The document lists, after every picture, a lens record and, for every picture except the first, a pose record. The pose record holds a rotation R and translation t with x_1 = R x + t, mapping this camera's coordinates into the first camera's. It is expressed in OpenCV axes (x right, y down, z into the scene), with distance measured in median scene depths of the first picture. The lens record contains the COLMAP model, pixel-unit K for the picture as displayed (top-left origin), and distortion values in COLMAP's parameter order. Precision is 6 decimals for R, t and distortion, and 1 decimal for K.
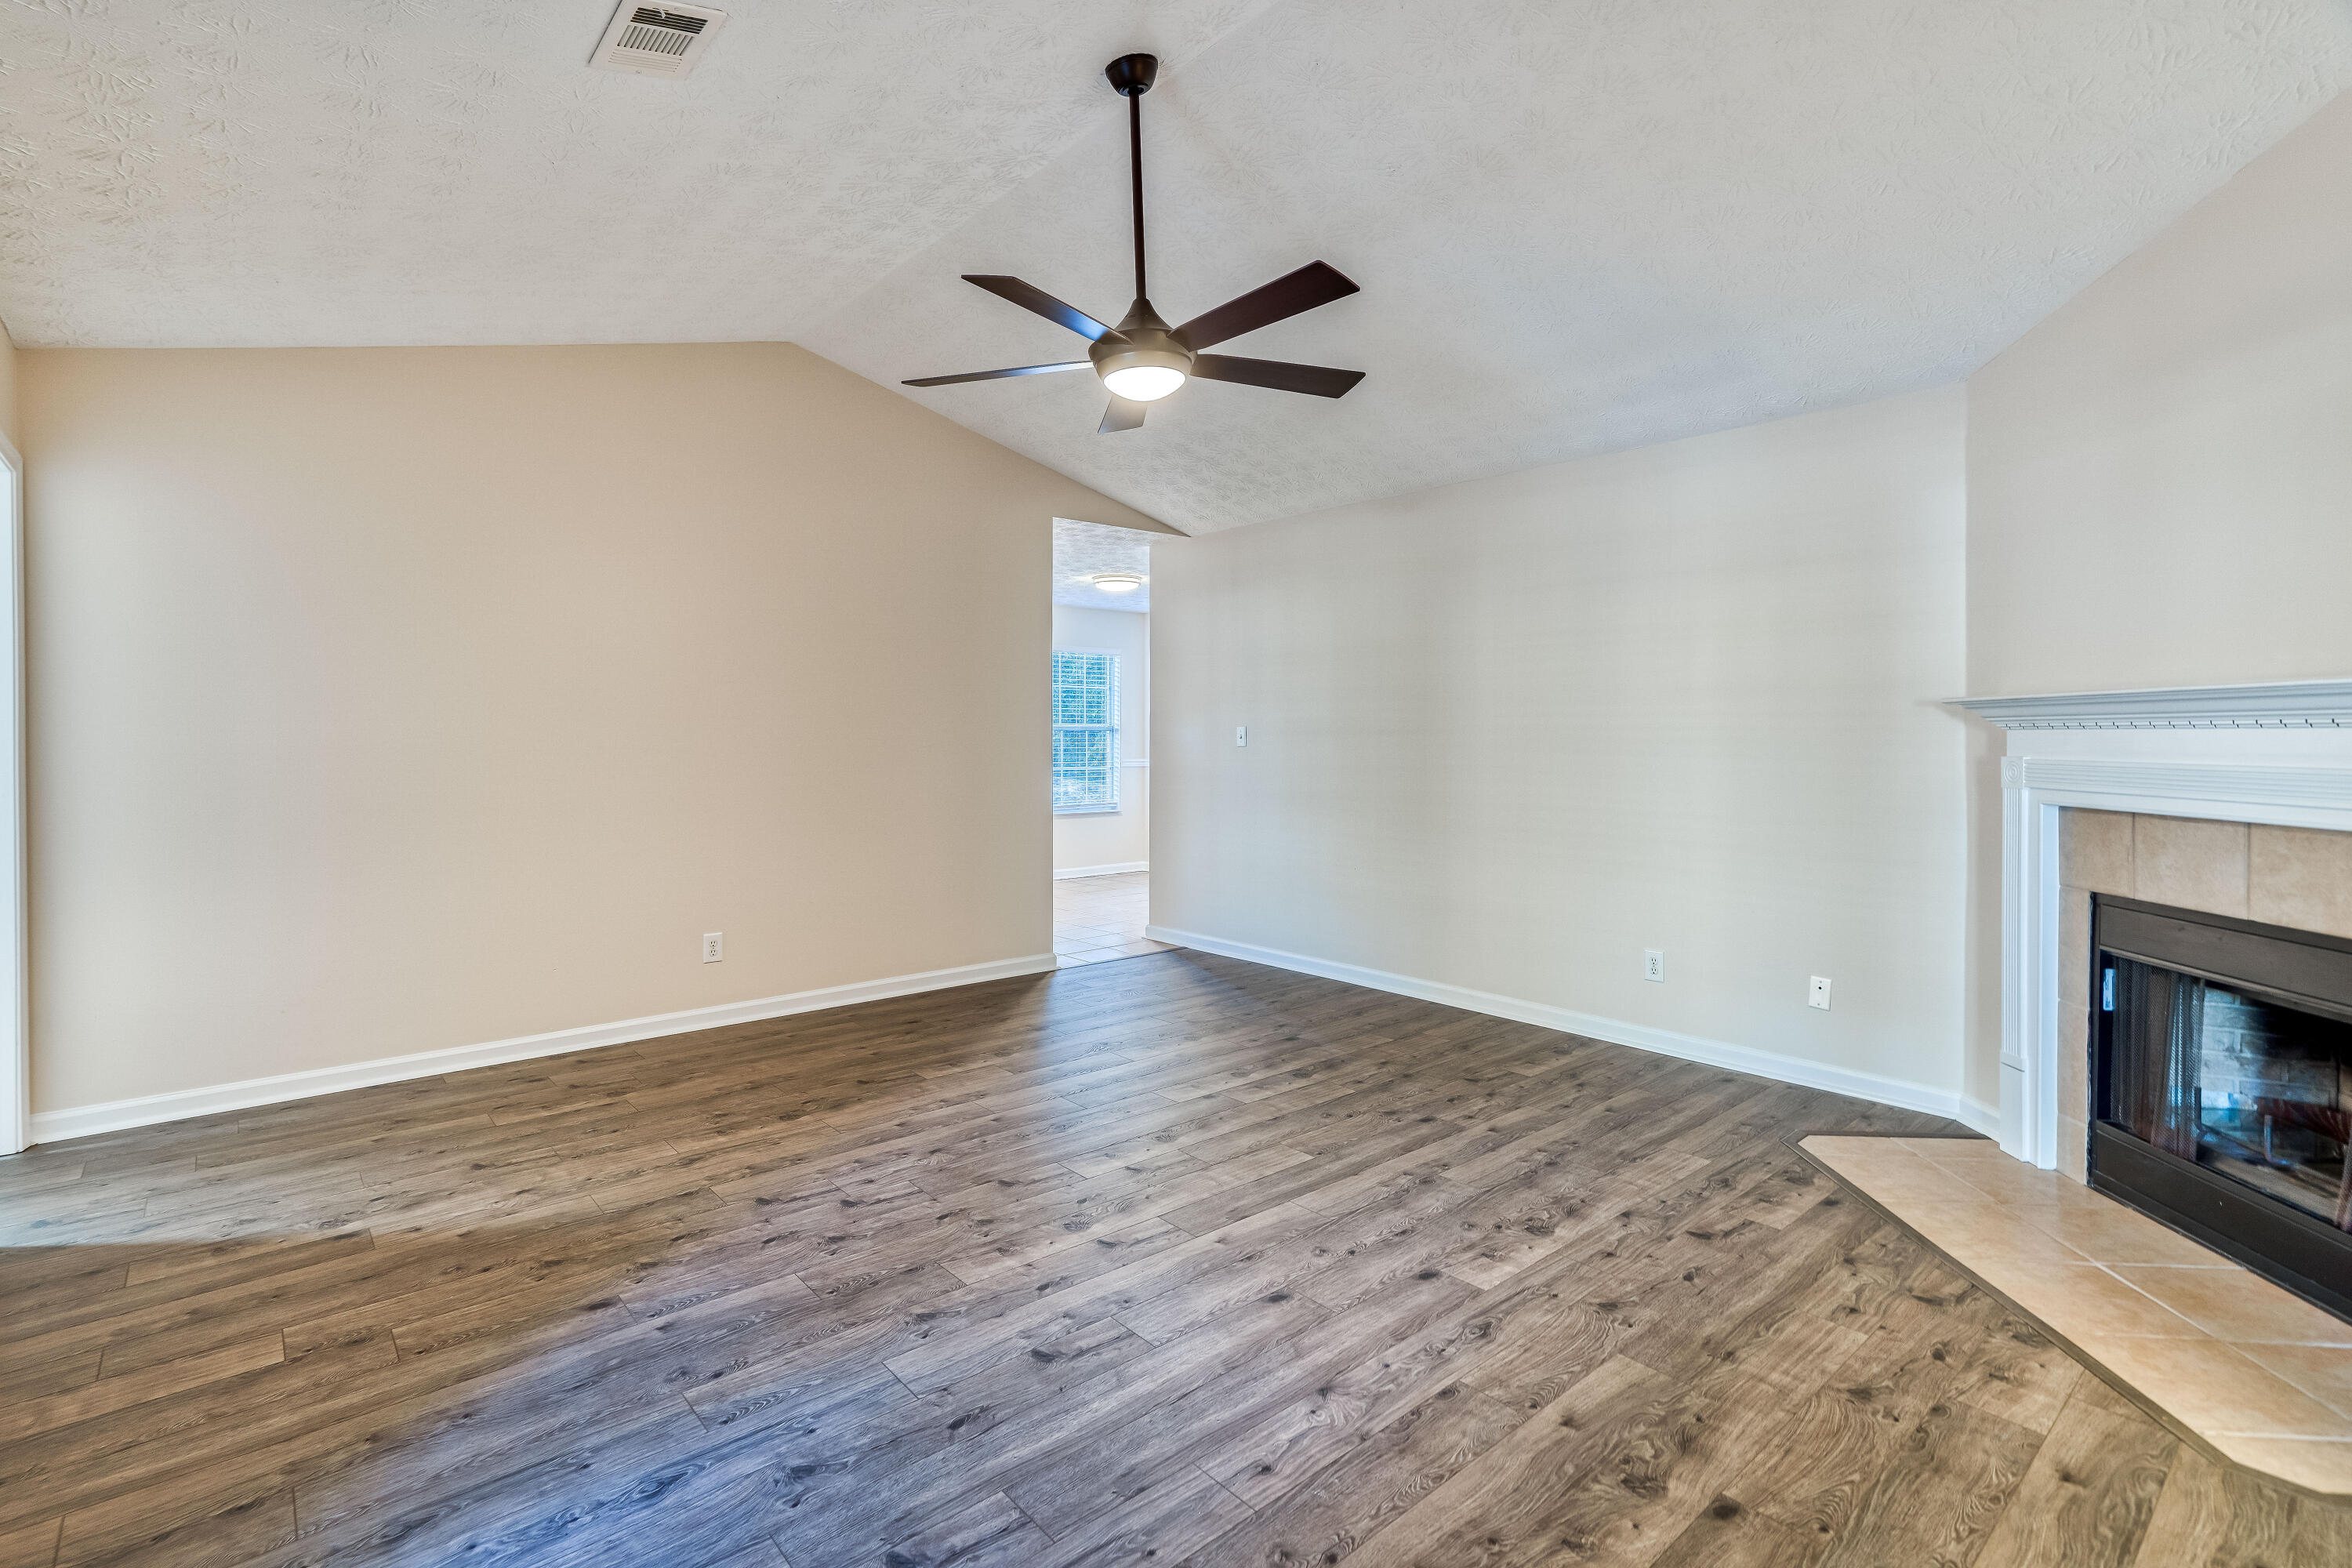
lens RADIAL K [[1080.6, 0, 1162.3], [0, 1080.6, 773.2], [0, 0, 1]] dist [-0.003278, 0.010343]
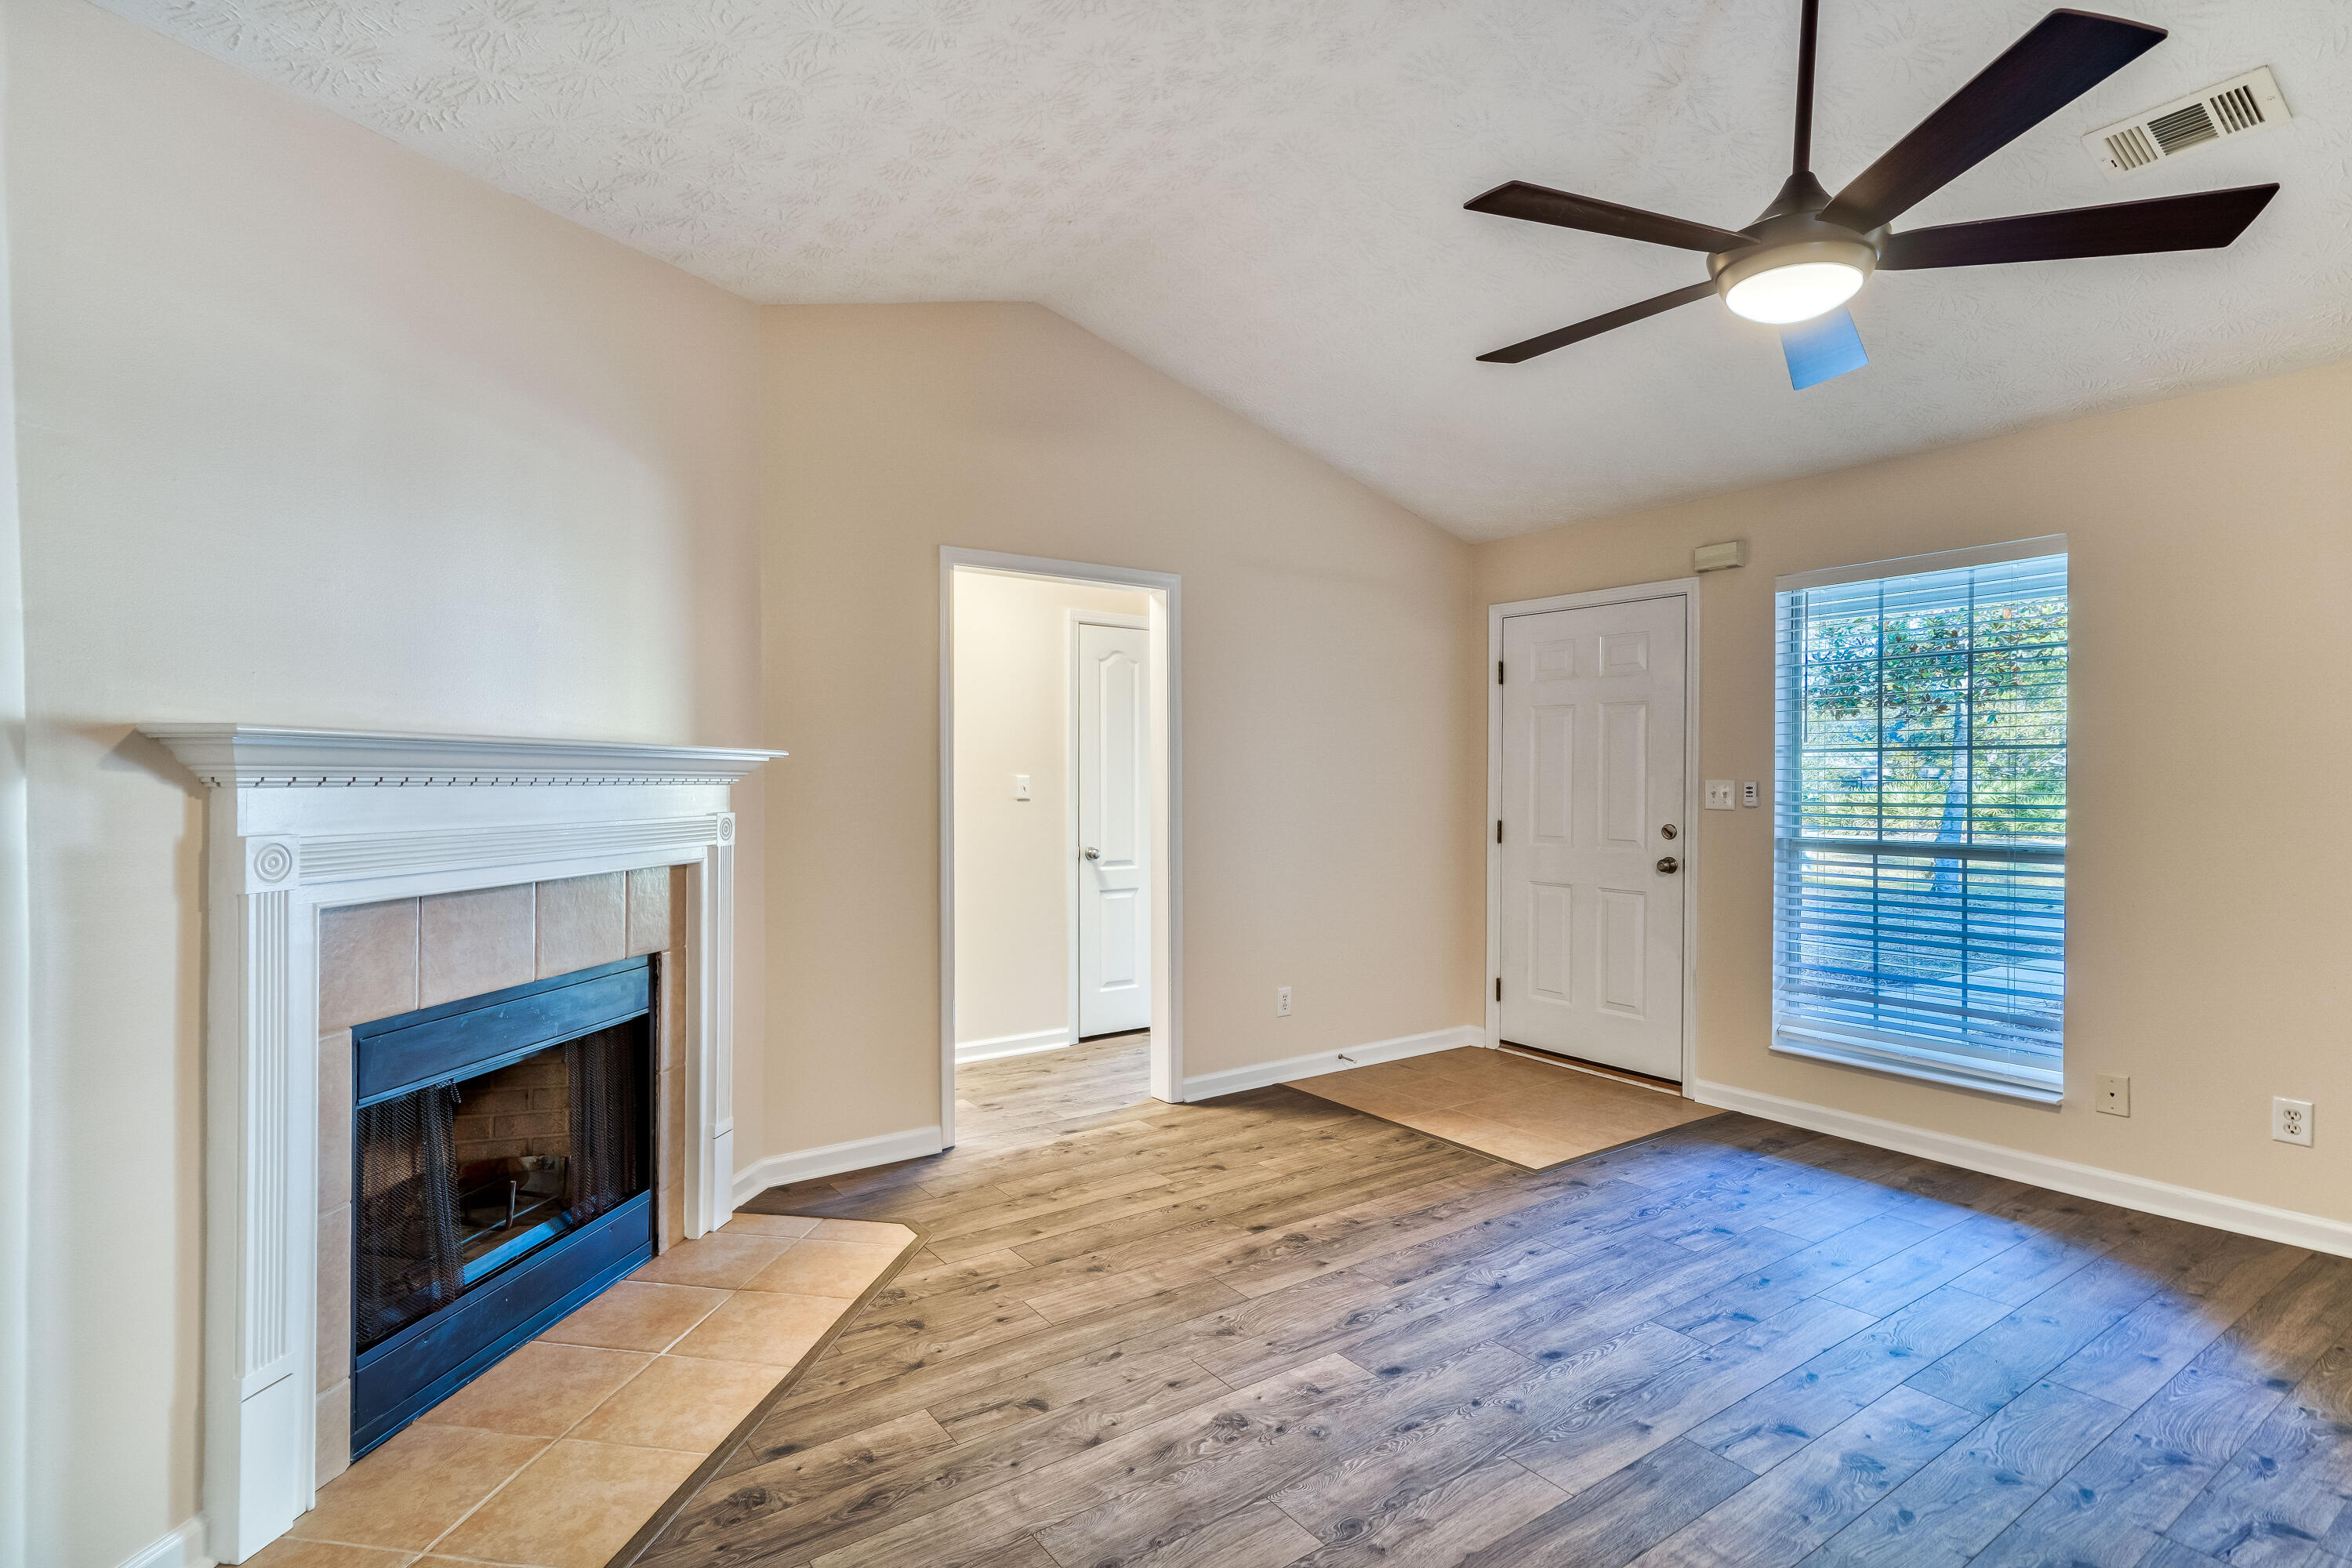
lens RADIAL K [[1111.7, 0, 1121.5], [0, 1111.7, 779.6], [0, 0, 1]] dist [0.002954, 0.000580]
pose [[-0.991009, -0.001352, 0.133791, 0.362477], [0.003060, 0.999458, 0.032766, -0.083353], [-0.133763, 0.032881, -0.990468, 2.041582]]
